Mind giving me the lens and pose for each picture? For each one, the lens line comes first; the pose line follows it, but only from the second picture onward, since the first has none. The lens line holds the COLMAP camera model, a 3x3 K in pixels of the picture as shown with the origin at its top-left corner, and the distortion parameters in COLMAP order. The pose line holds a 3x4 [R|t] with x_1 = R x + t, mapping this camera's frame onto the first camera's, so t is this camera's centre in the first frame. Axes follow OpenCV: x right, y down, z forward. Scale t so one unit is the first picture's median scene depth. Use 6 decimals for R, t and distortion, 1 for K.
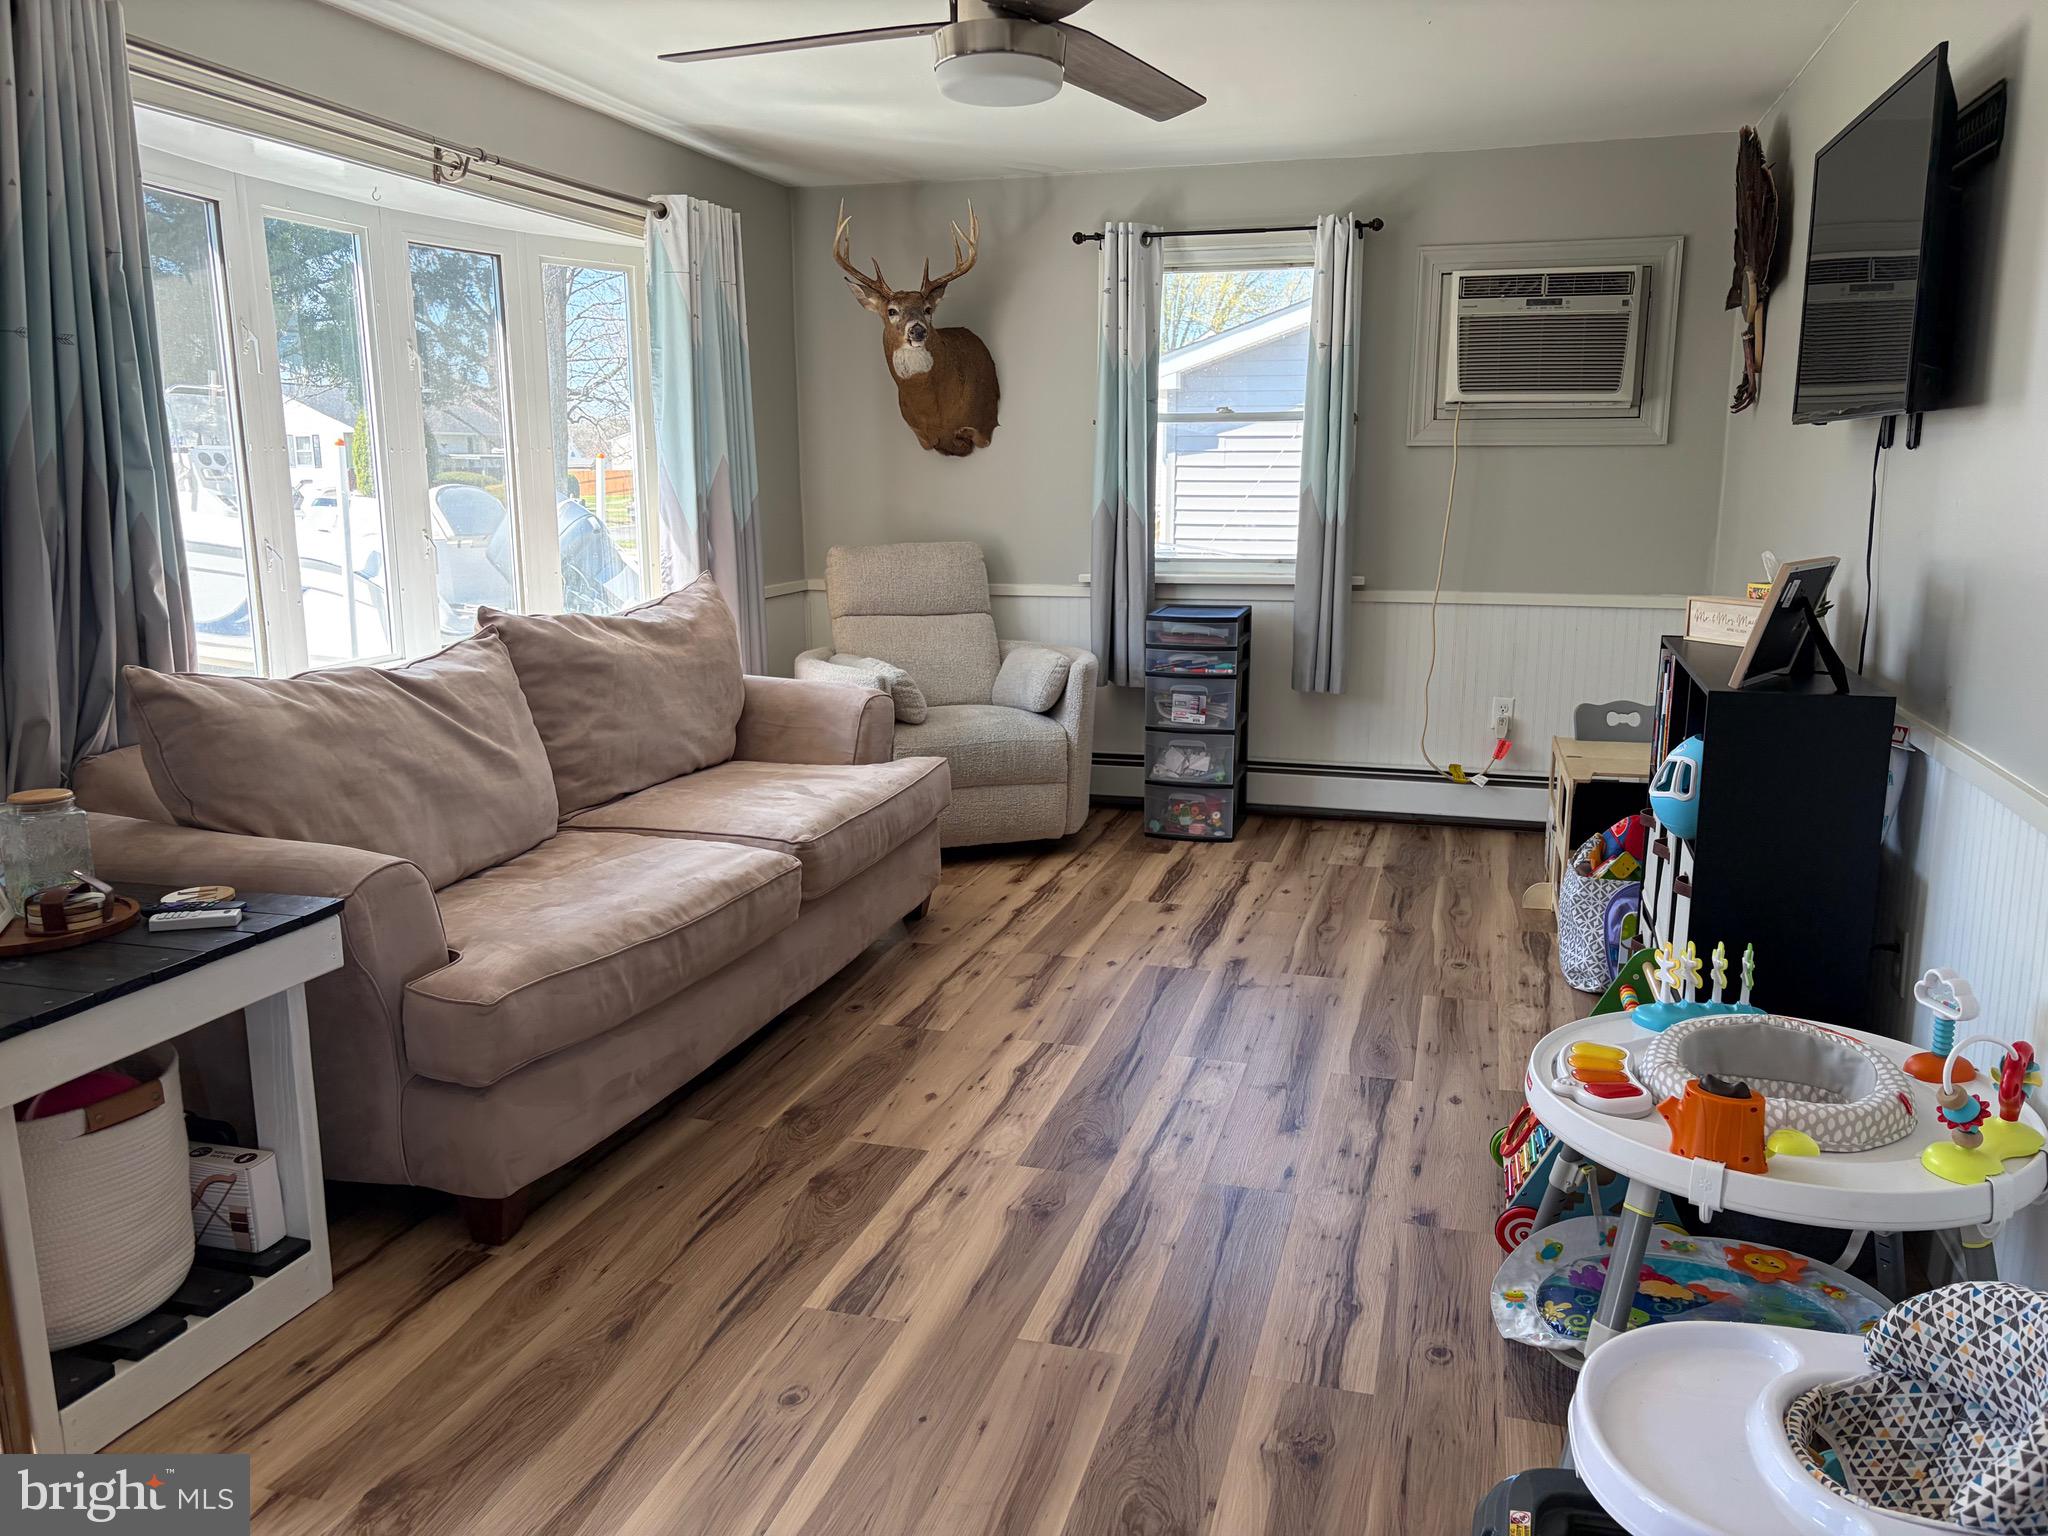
lens RADIAL K [[1545.9, 0, 1024.0], [0, 1545.9, 768.0], [0, 0, 1]] dist [0.065123, -0.080102]
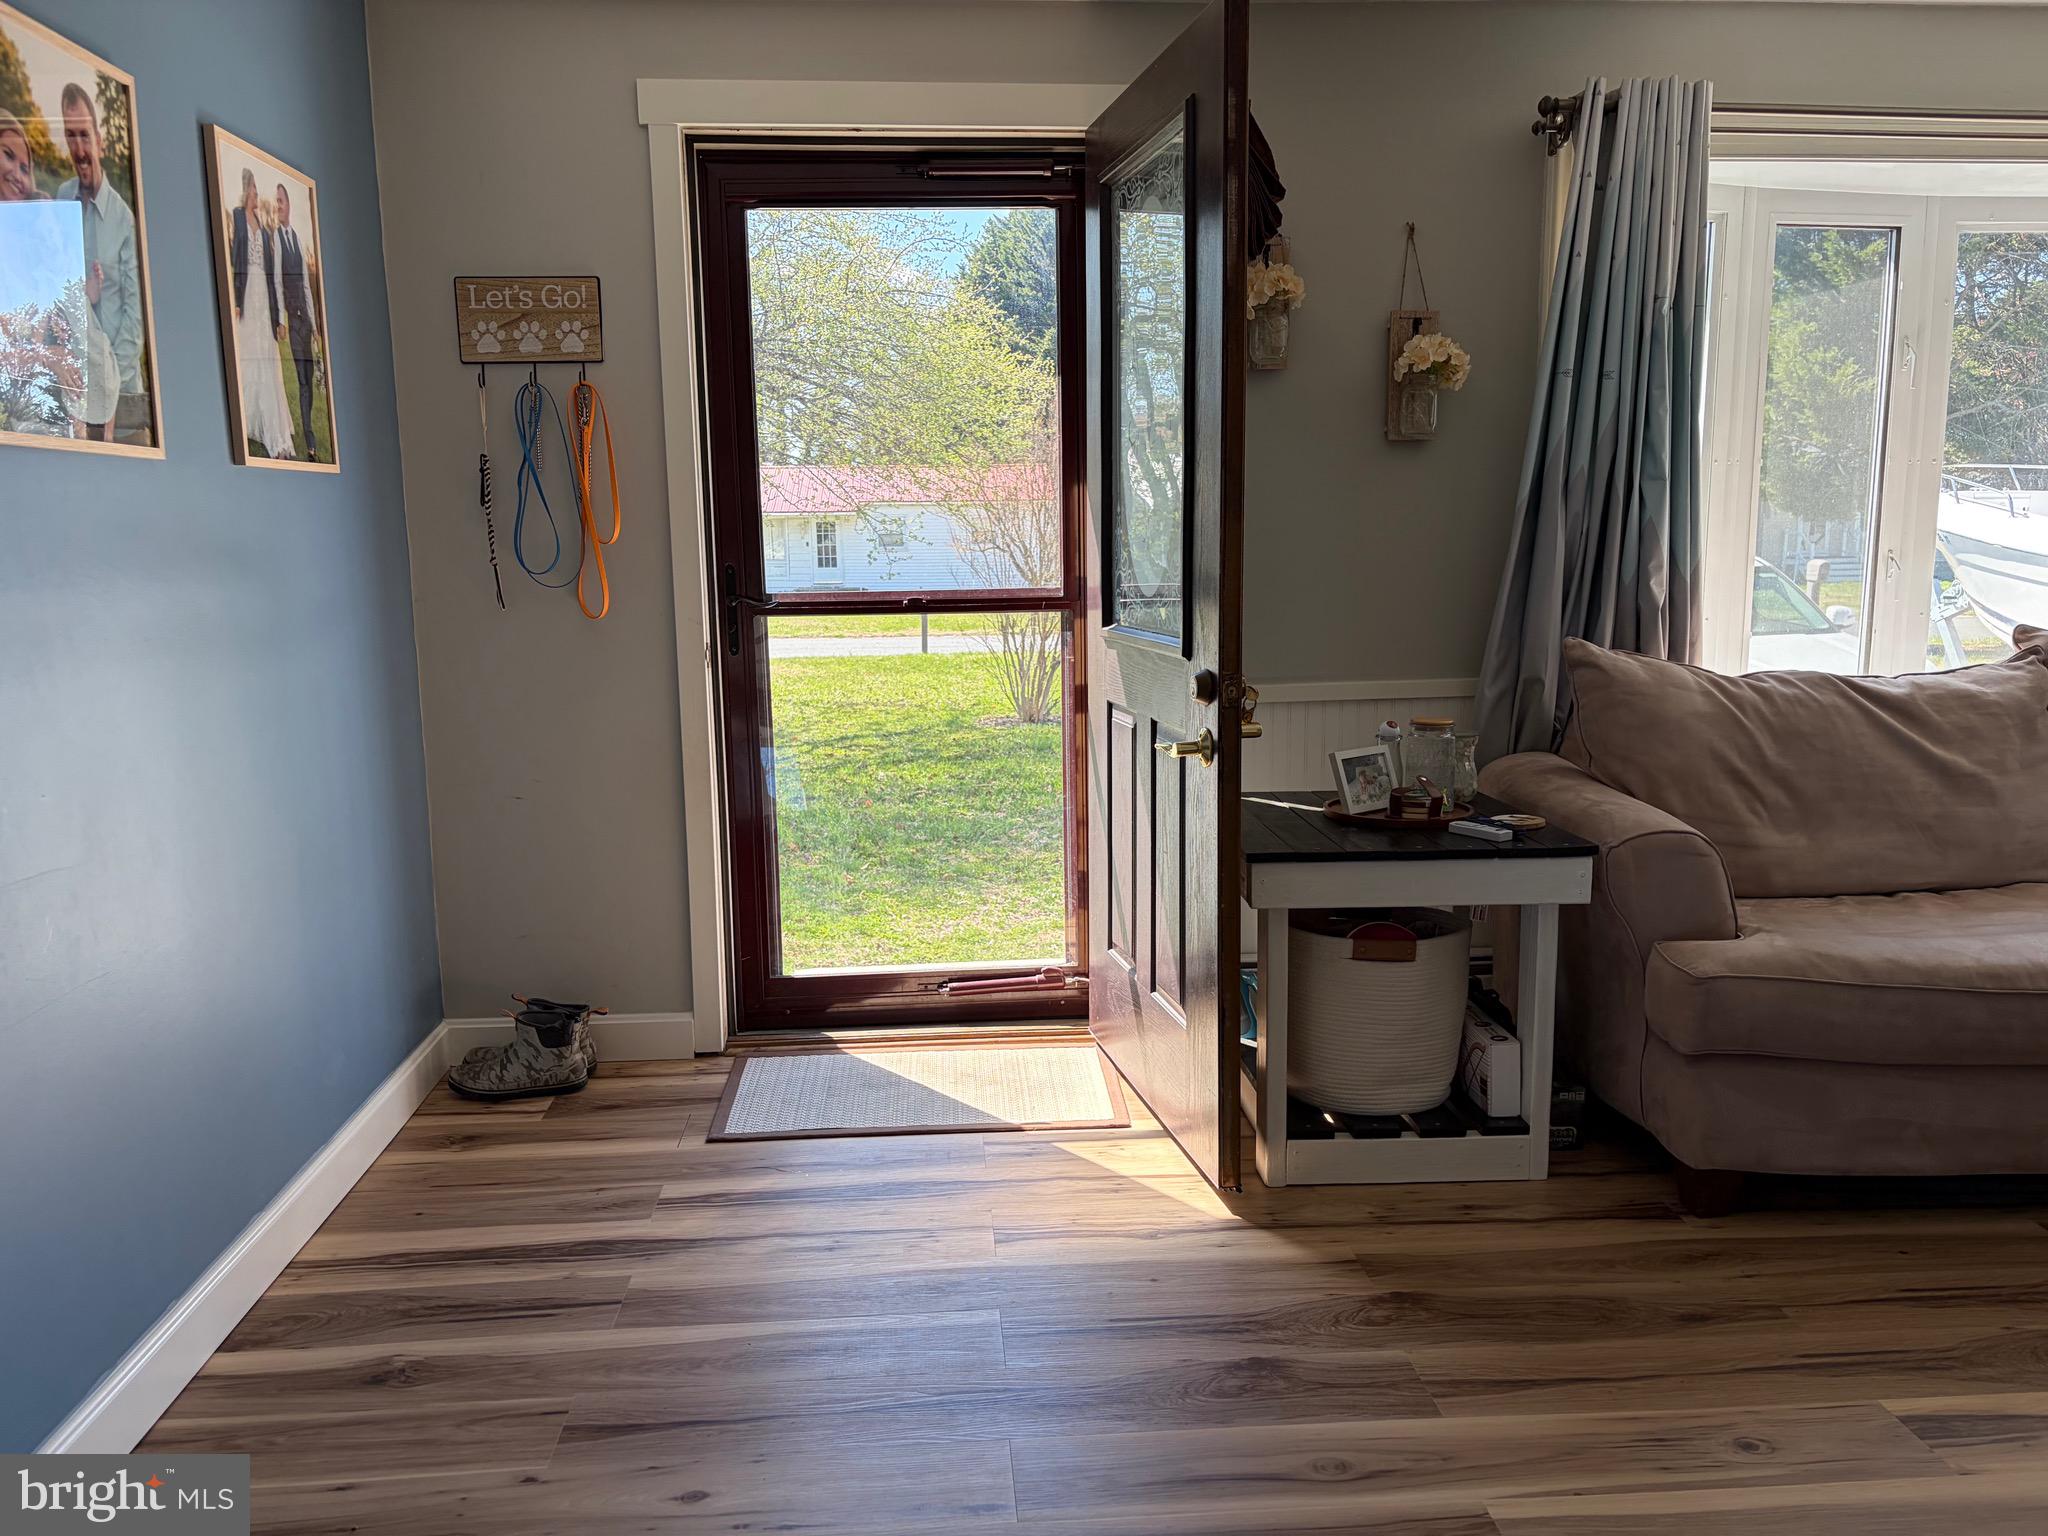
lens RADIAL K [[1545.9, 0, 1024.0], [0, 1545.9, 768.0], [0, 0, 1]] dist [0.065123, -0.080102]
pose [[0.345031, 0.144875, -0.927343, 0.450783], [-0.170010, 0.981319, 0.090053, -0.002906], [0.923066, 0.126587, 0.363215, 0.184827]]
